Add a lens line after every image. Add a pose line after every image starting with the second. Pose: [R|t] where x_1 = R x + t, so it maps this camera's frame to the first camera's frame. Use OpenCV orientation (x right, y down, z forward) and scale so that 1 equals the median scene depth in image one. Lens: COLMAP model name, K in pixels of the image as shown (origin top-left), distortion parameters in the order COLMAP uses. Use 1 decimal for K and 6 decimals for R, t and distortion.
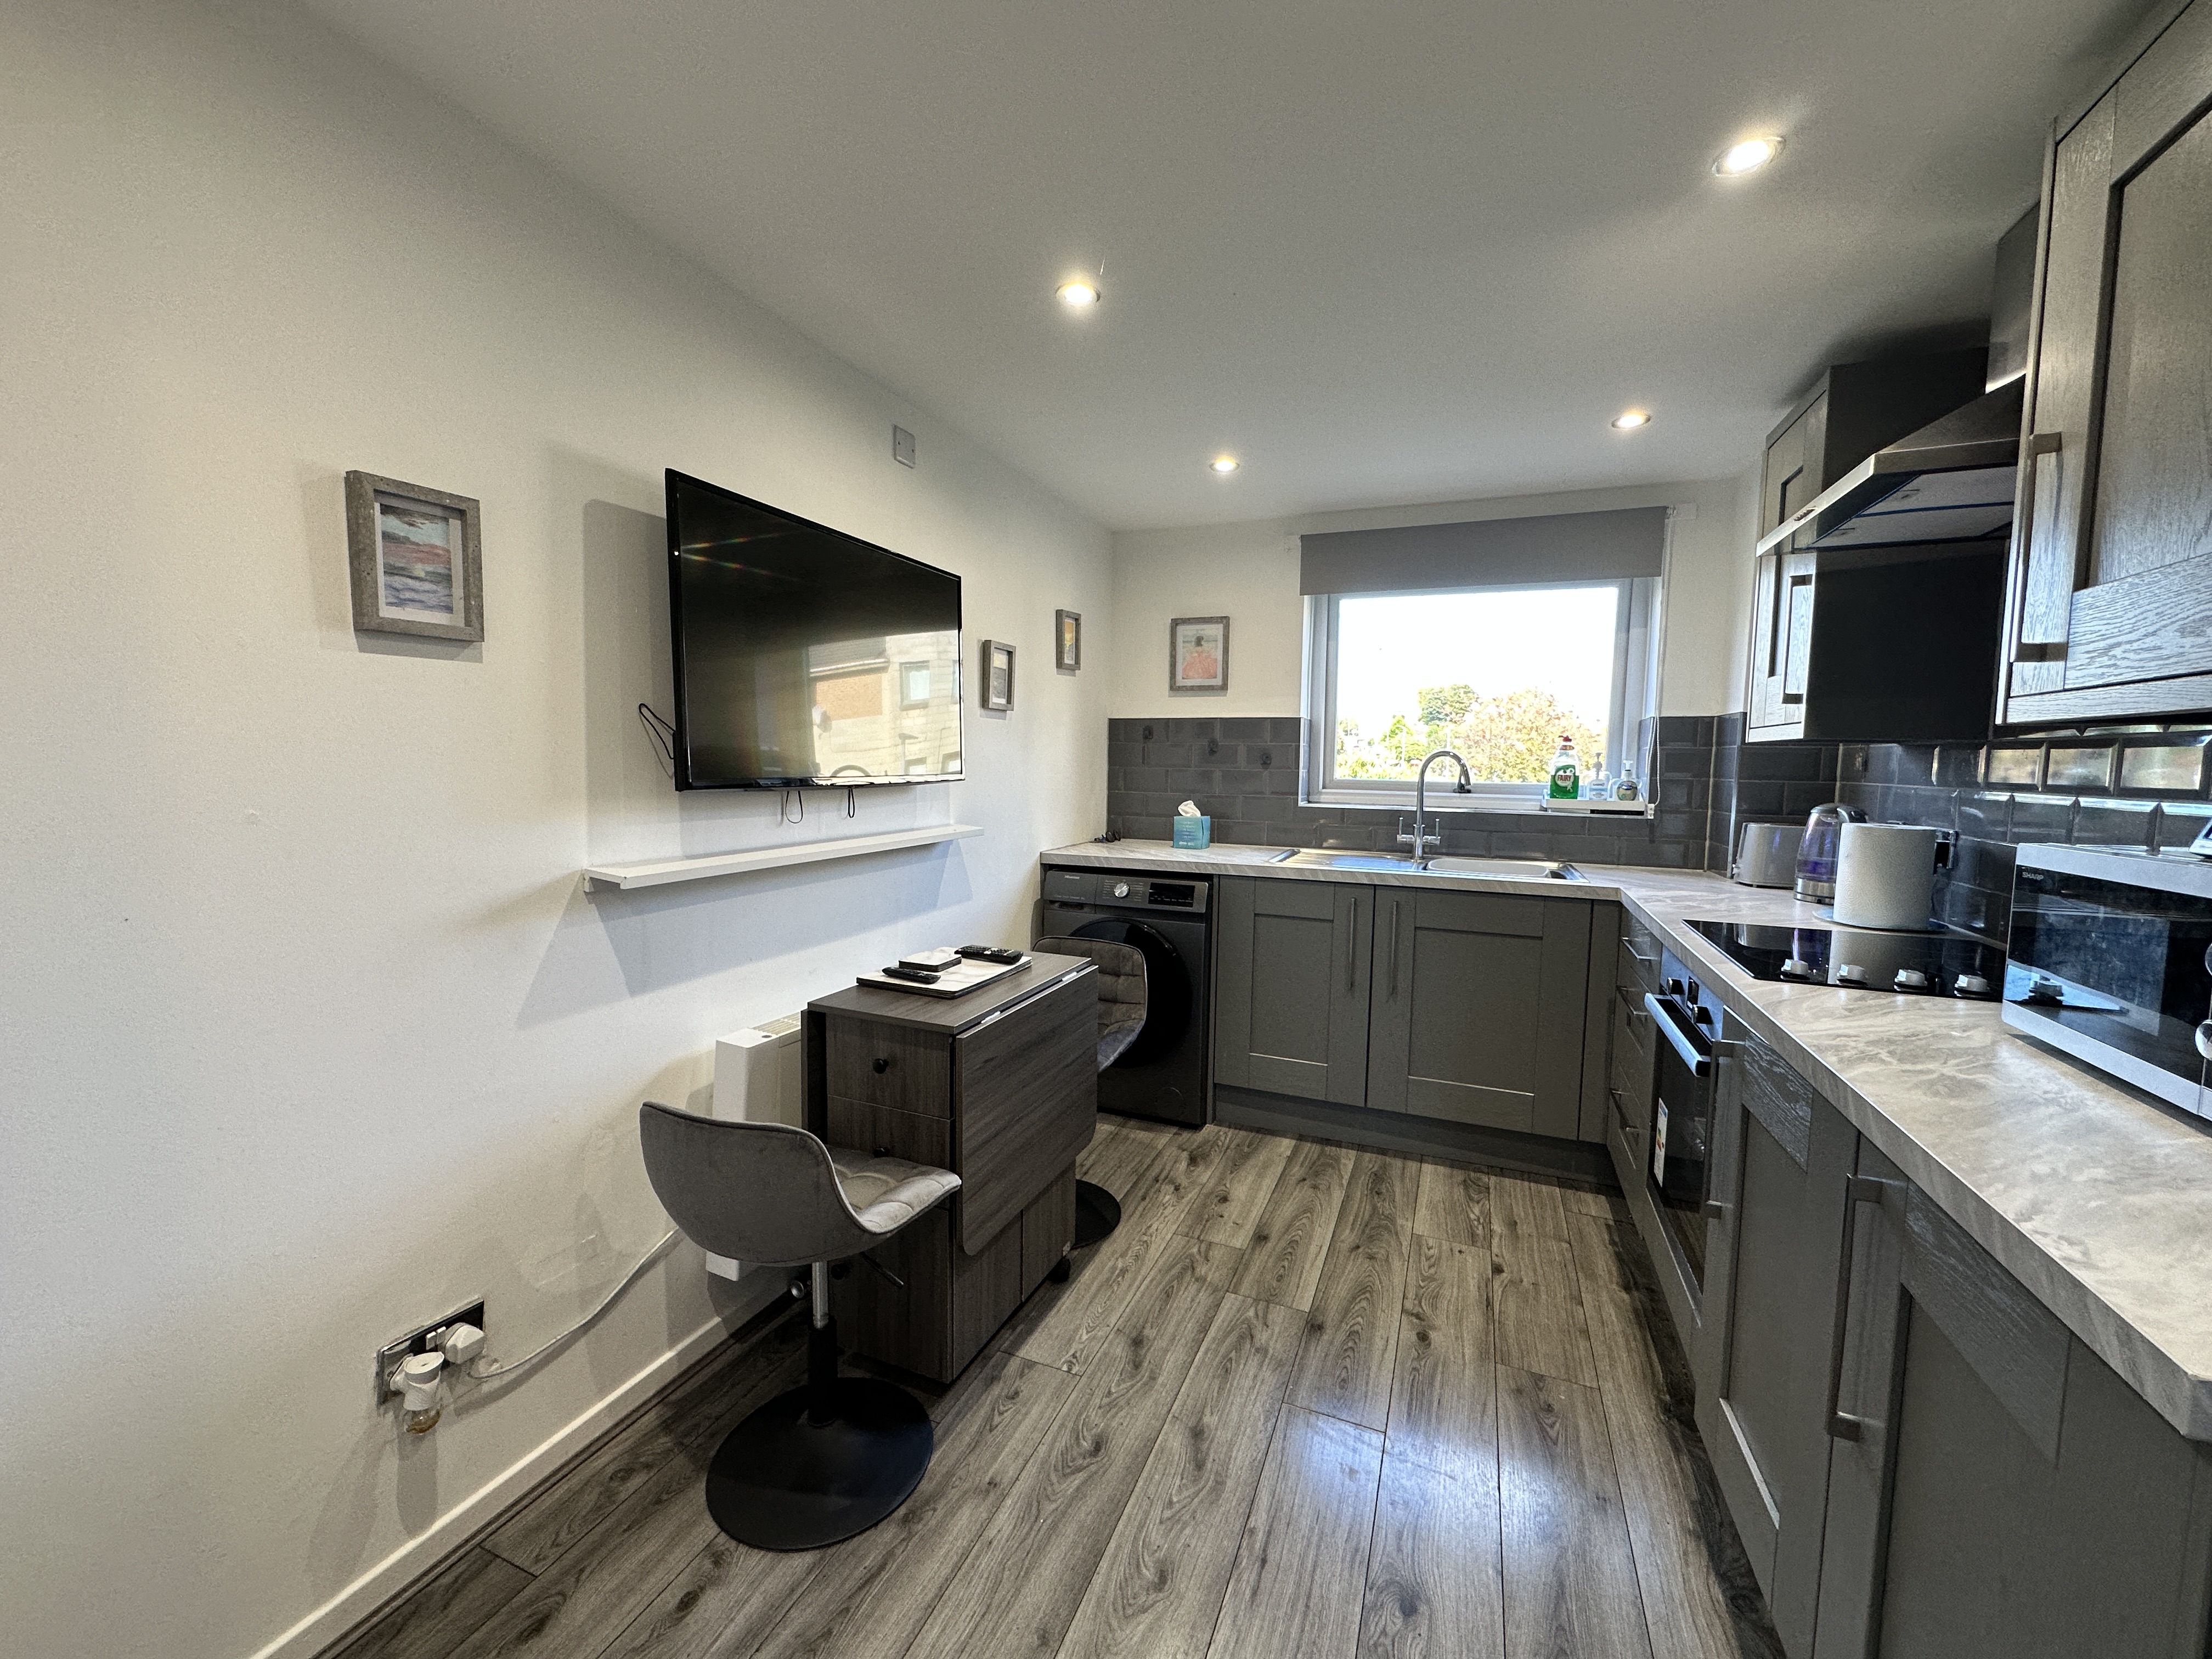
lens RADIAL K [[877.4, 0, 1104.3], [0, 877.4, 828.2], [0, 0, 1]] dist [-0.007364, 0.001109]
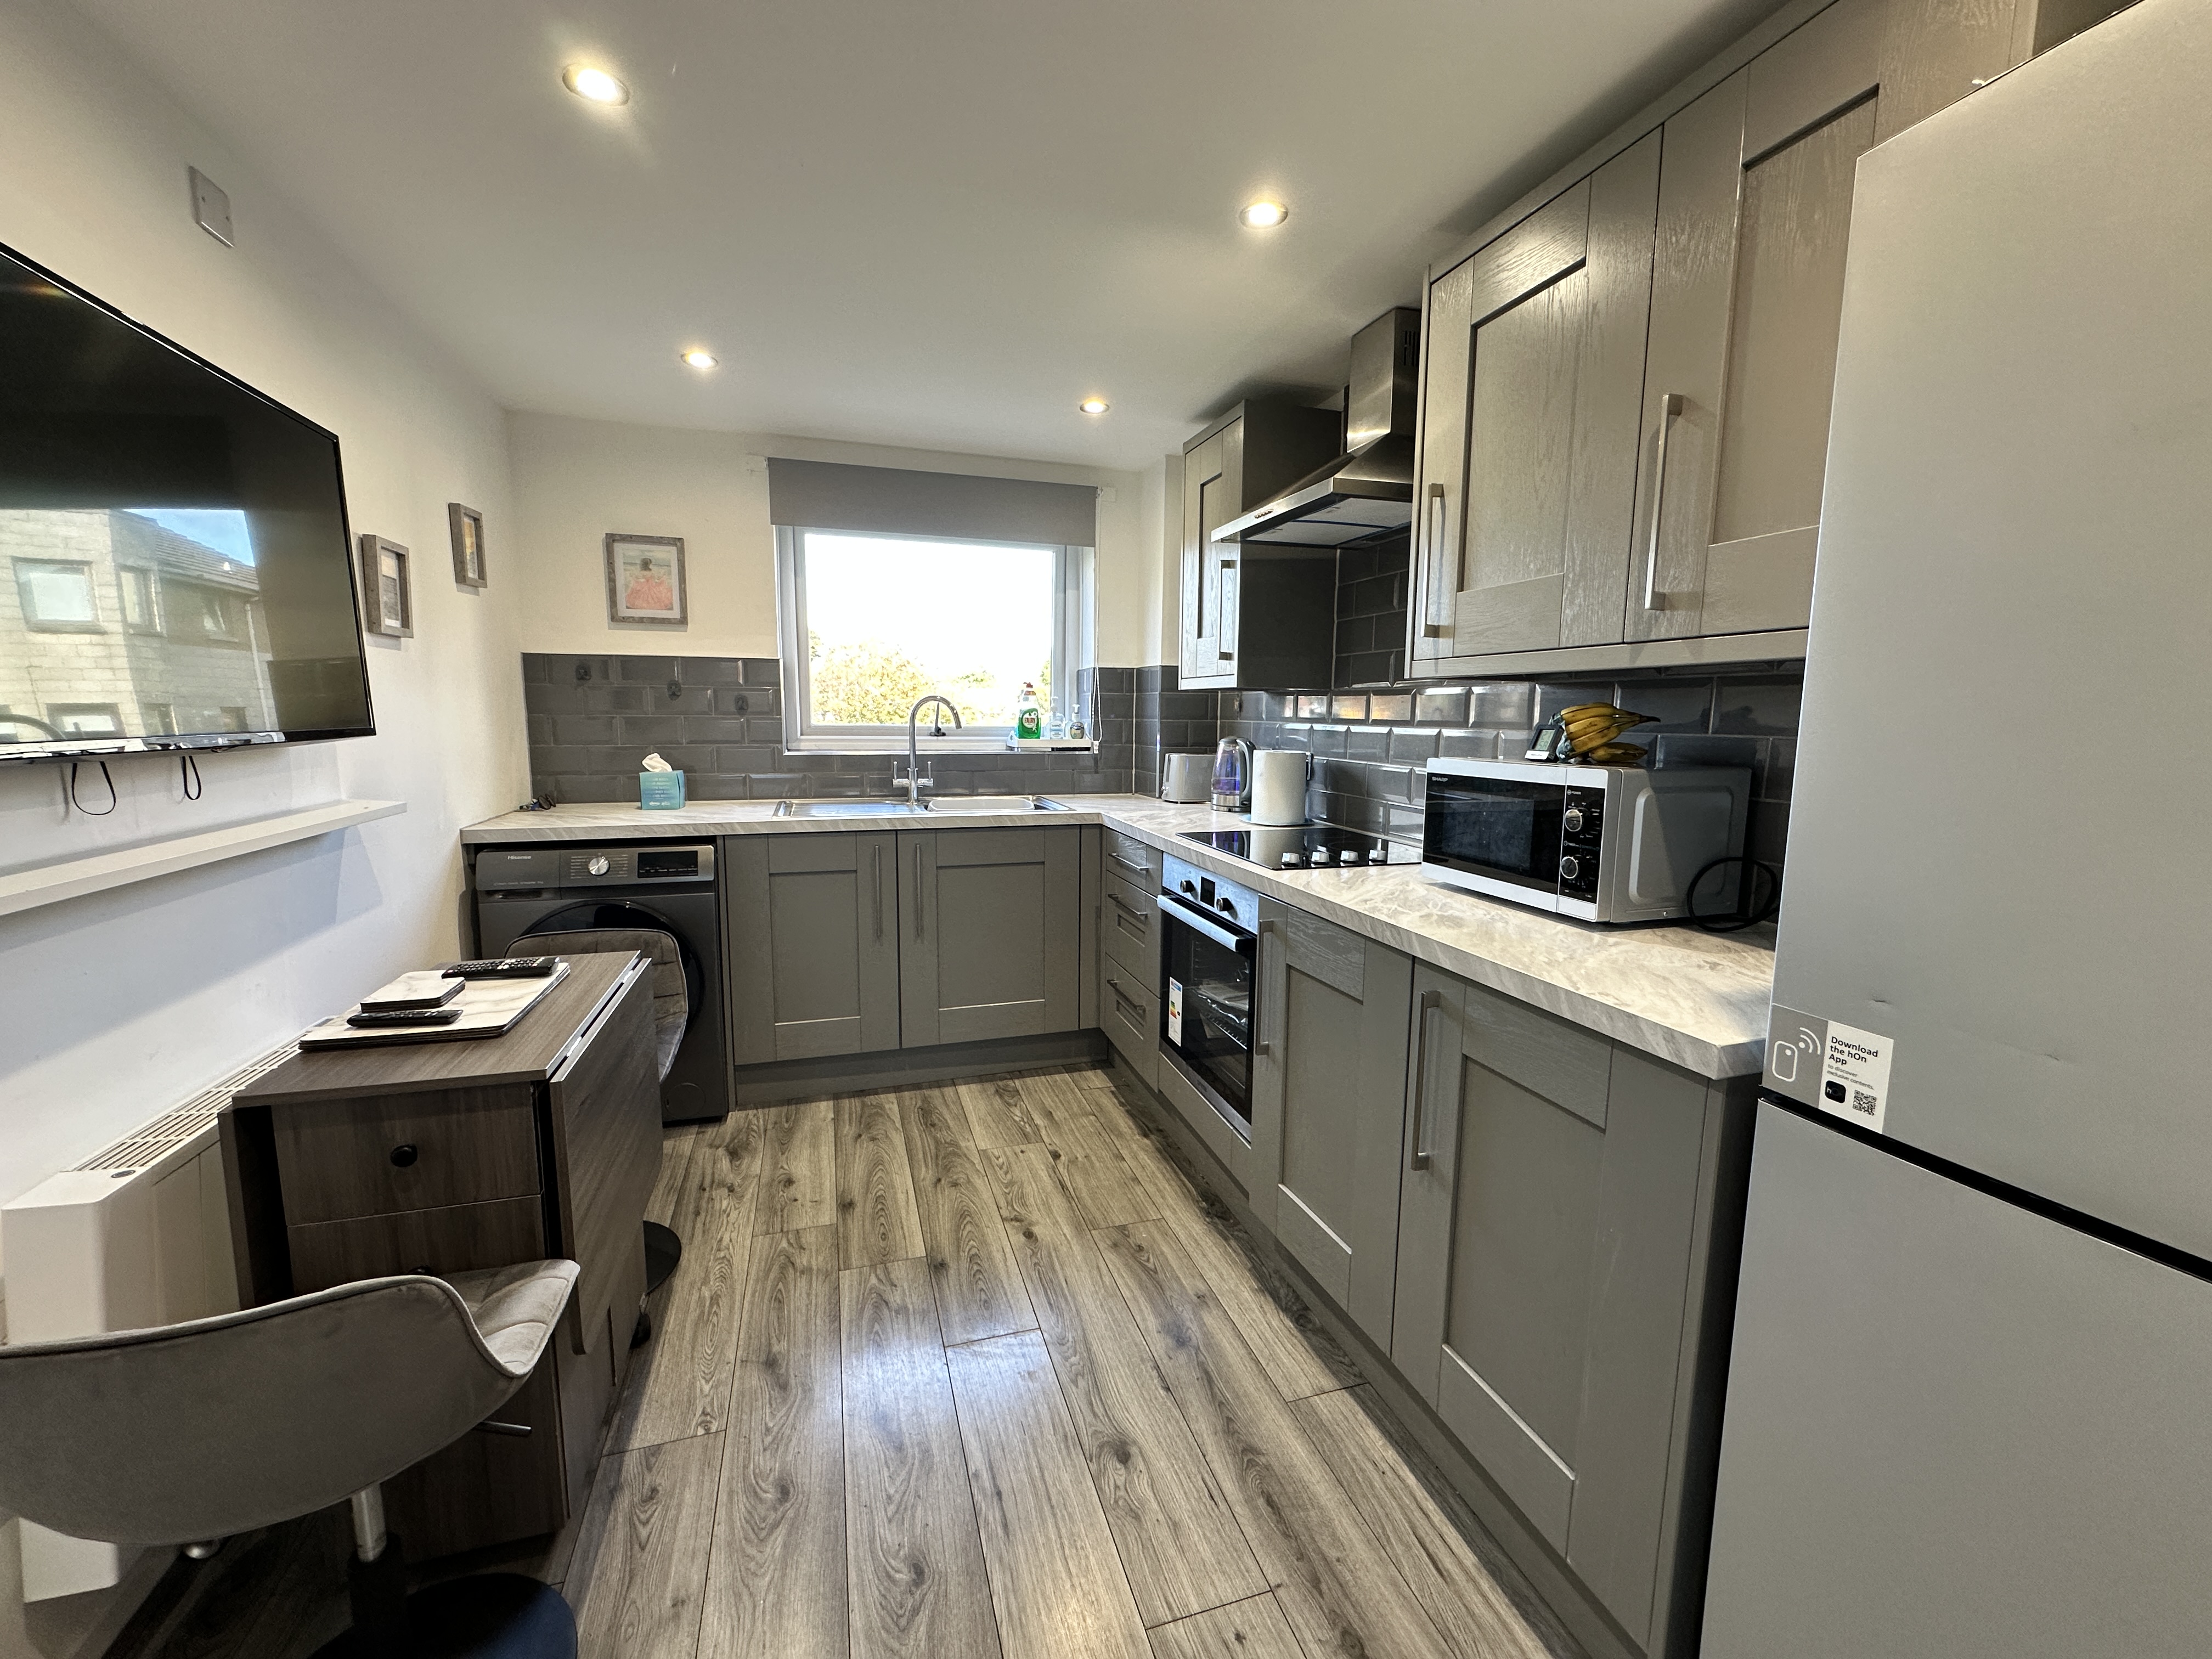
lens RADIAL K [[877.4, 0, 1103.7], [0, 877.4, 828.3], [0, 0, 1]] dist [-0.007364, 0.001109]
pose [[0.763255, -0.093076, 0.639358, -0.206471], [0.053181, 0.995262, 0.081401, -0.008575], [-0.643905, -0.028128, 0.764588, 0.109042]]
